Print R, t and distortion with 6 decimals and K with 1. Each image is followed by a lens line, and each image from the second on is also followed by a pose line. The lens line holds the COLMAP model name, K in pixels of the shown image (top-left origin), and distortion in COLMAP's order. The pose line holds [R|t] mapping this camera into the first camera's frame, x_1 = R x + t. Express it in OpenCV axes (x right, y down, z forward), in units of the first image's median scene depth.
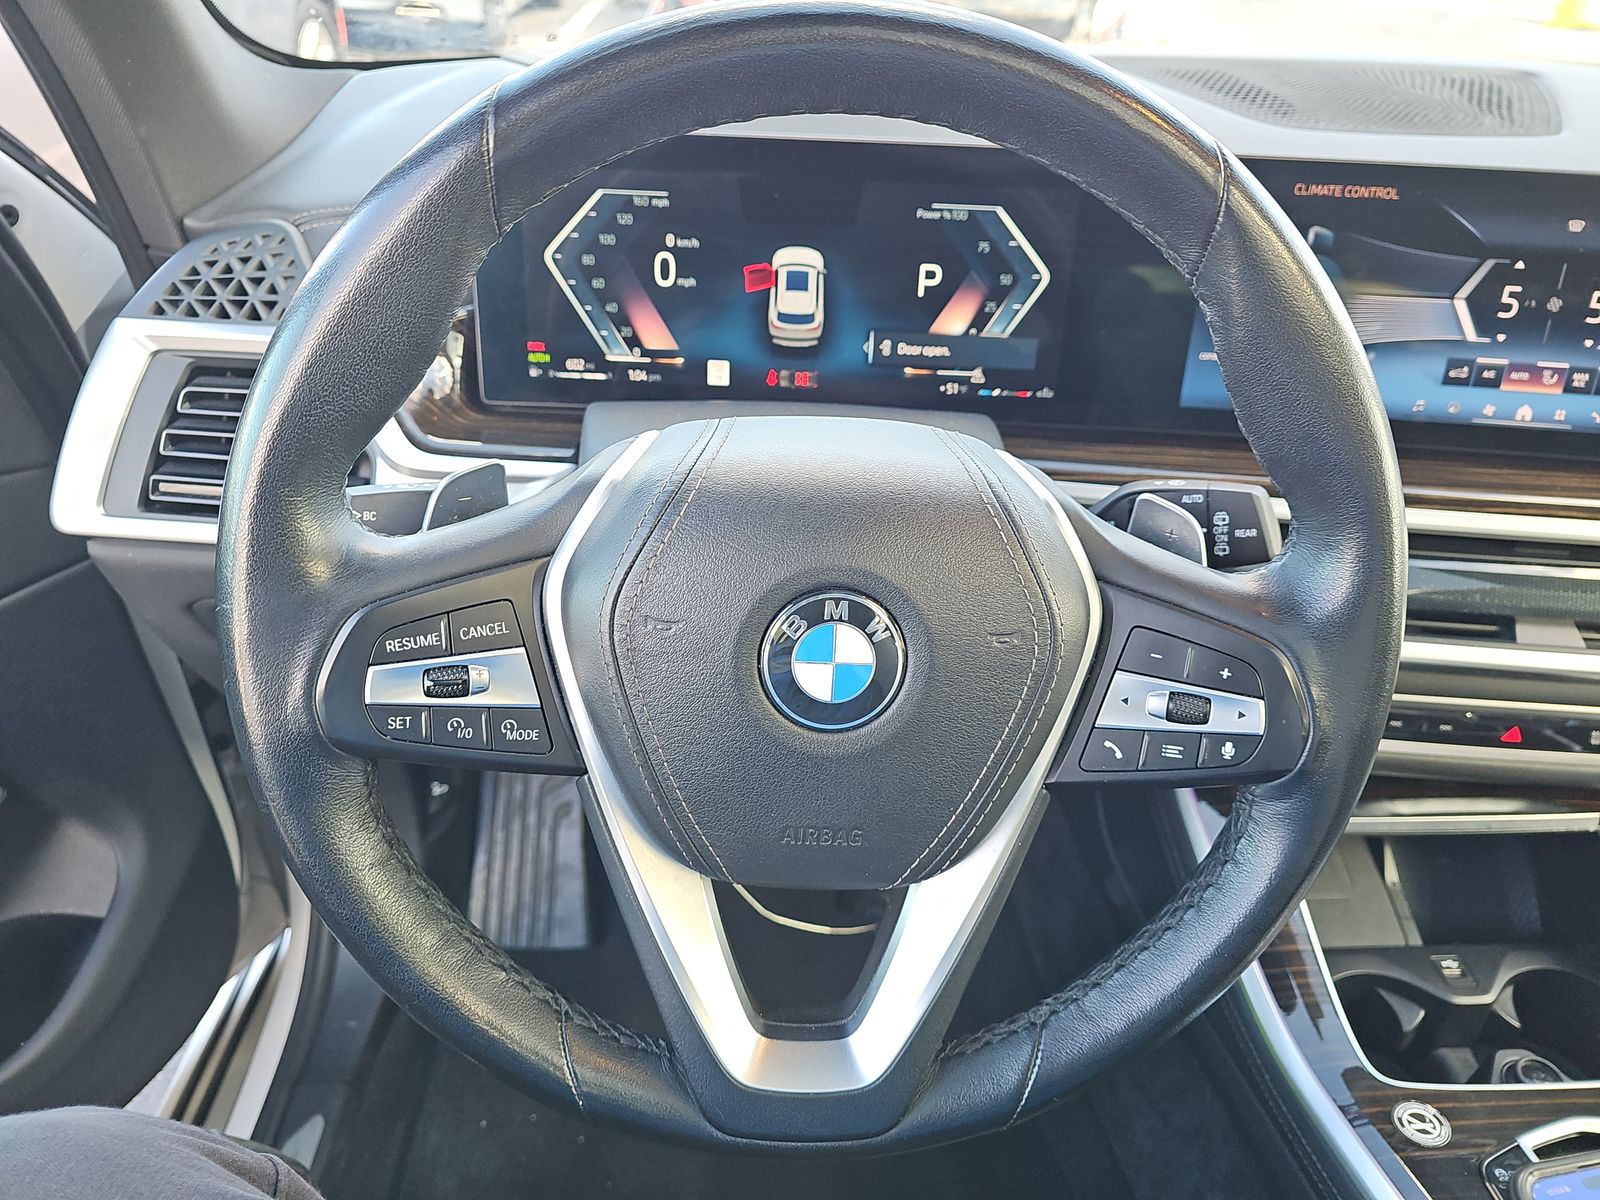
lens RADIAL K [[1059.8, 0, 805.5], [0, 1059.8, 598.2], [0, 0, 1]] dist [0.031229, -0.041627]
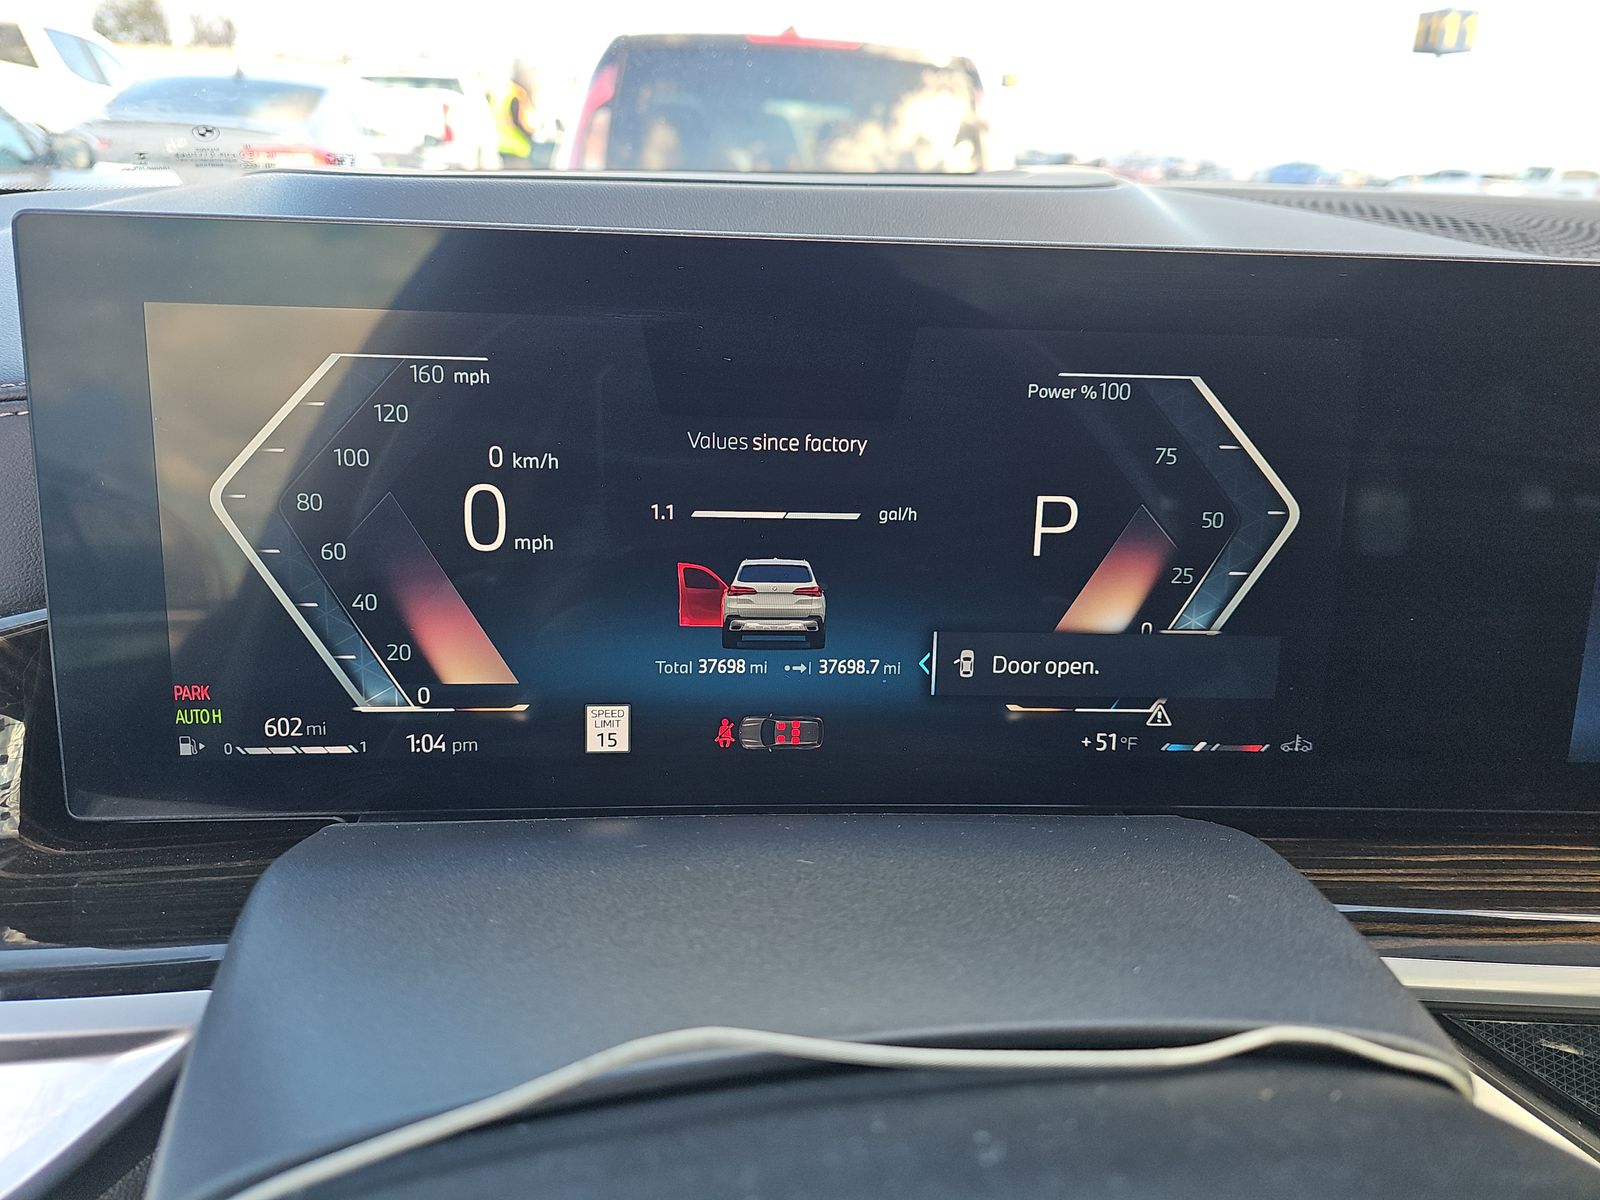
lens RADIAL K [[1059.8, 0, 800.6], [0, 1059.8, 599.6], [0, 0, 1]] dist [0.031229, -0.041627]
pose [[0.996185, -0.032408, 0.081021, -0.036090], [0.048685, 0.976952, -0.207831, -0.175412], [-0.072418, 0.210982, 0.974804, 0.558934]]
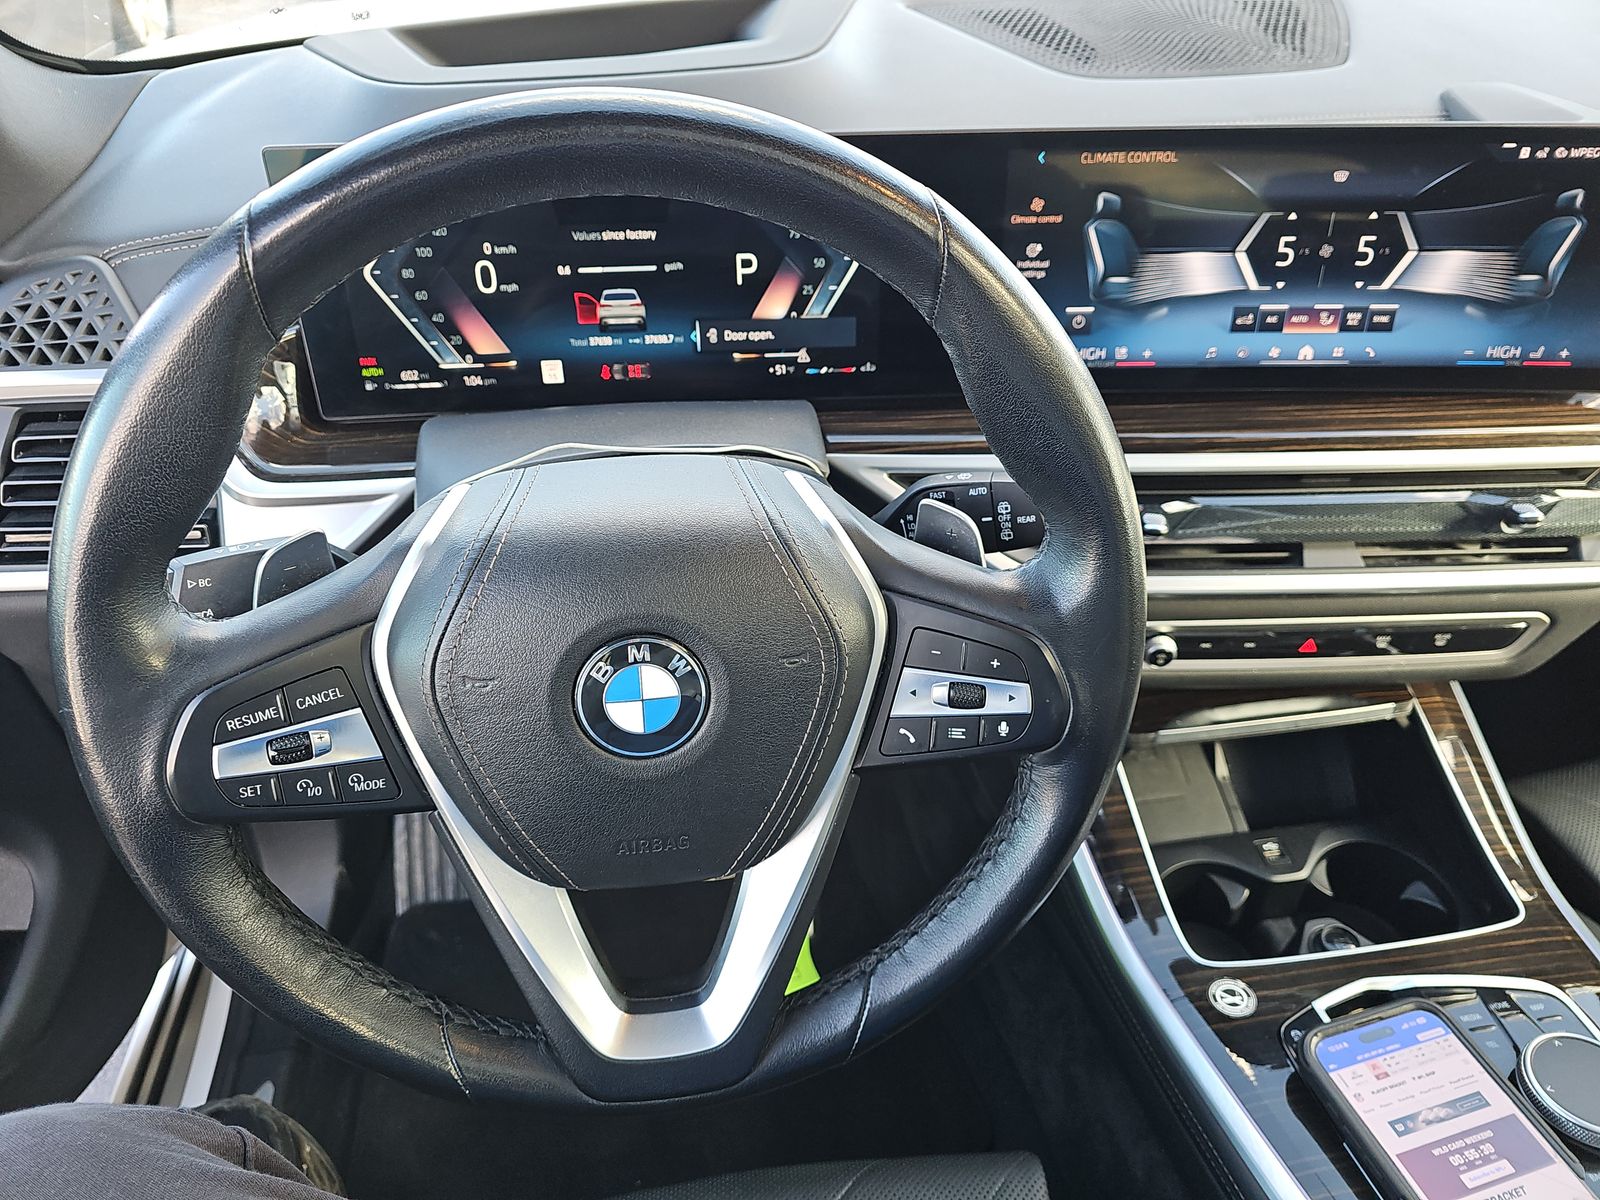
lens RADIAL K [[1059.8, 0, 798.8], [0, 1059.8, 604.8], [0, 0, 1]] dist [0.031229, -0.041627]
pose [[0.993623, -0.094237, 0.061914, 0.073081], [0.087663, 0.990968, 0.101474, -0.075843], [-0.070917, -0.095399, 0.992910, -0.063280]]
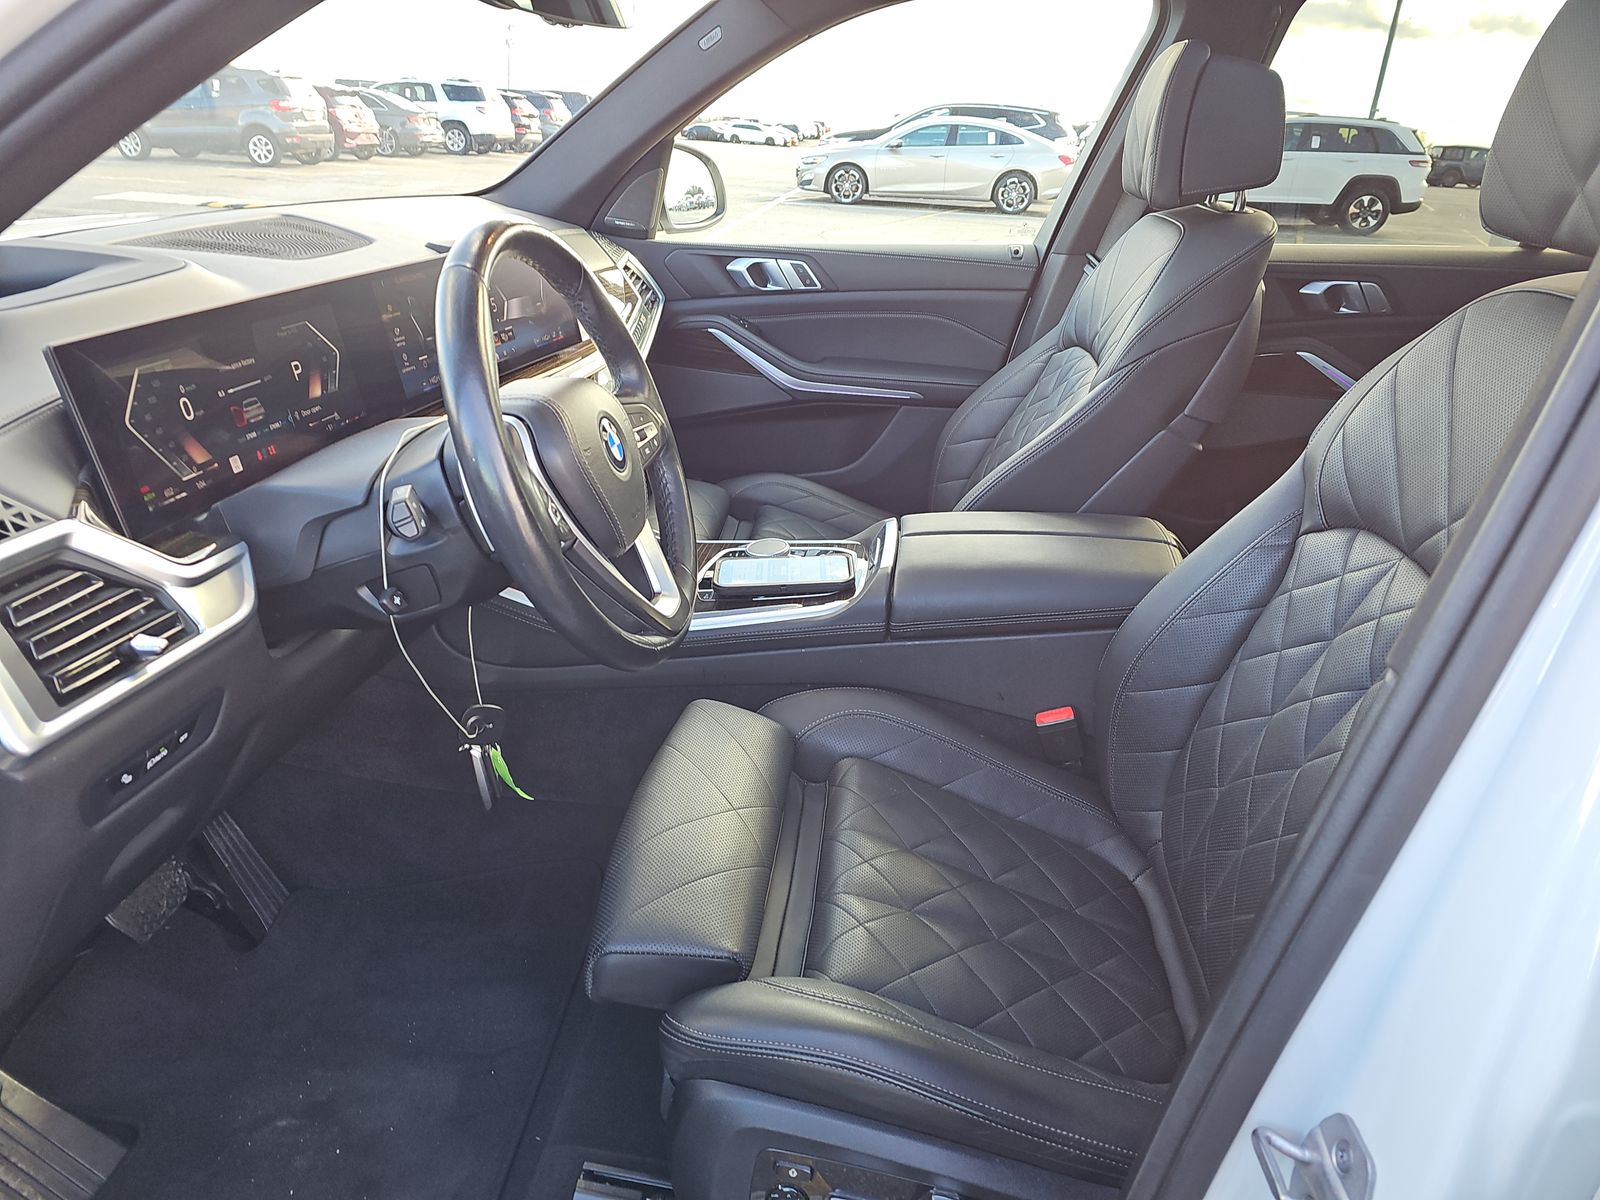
lens RADIAL K [[1059.8, 0, 806.2], [0, 1059.8, 596.3], [0, 0, 1]] dist [0.031229, -0.041627]
pose [[0.158708, -0.434500, 0.886578, -1.412048], [0.531957, 0.794110, 0.293956, -0.084394], [-0.831765, 0.424969, 0.357167, -0.115951]]
